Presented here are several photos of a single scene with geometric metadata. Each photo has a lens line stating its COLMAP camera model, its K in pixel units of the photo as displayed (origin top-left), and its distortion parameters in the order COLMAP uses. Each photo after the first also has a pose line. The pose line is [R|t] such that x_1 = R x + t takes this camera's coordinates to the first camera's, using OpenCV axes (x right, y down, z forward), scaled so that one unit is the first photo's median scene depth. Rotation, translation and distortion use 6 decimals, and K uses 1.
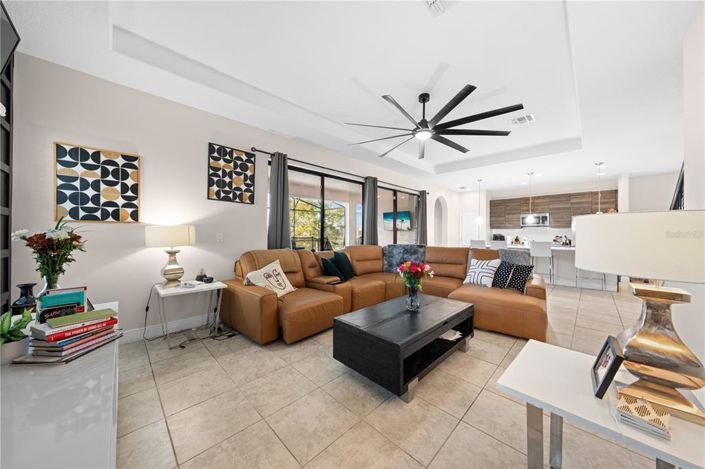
lens RADIAL K [[239.6, 0, 352.3], [0, 239.6, 232.1], [0, 0, 1]] dist [0.001287, 0.000016]
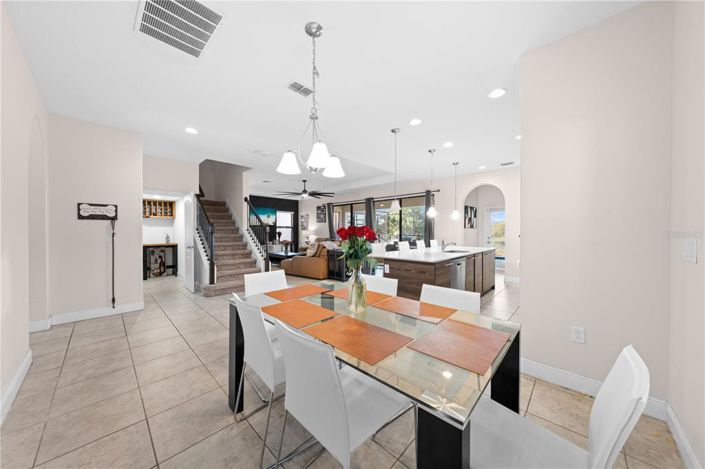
lens RADIAL K [[239.6, 0, 352.0], [0, 239.6, 234.4], [0, 0, 1]] dist [0.001287, 0.000016]
pose [[0.030786, 0.010599, -0.999470, 2.873036], [0.001258, 0.999943, 0.010643, 0.000690], [0.999525, -0.001585, 0.030771, 1.375688]]
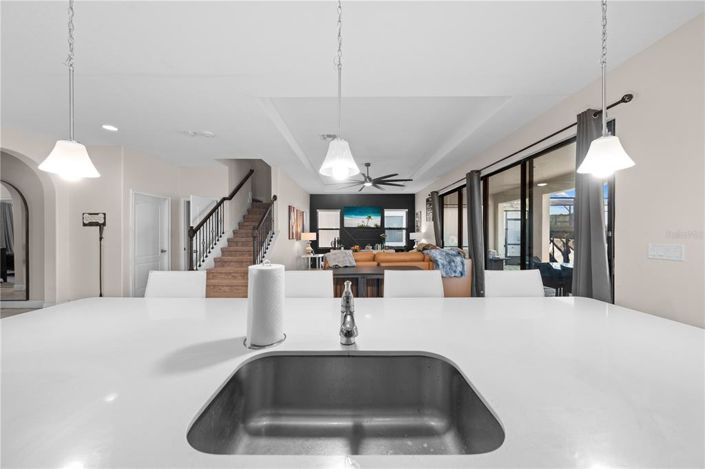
lens RADIAL K [[239.6, 0, 353.3], [0, 239.6, 232.9], [0, 0, 1]] dist [0.001287, 0.000016]
pose [[-0.704758, 0.001340, -0.709447, 1.639642], [0.001423, 0.999999, 0.000475, -0.019301], [0.709447, -0.000675, -0.704759, 2.184590]]
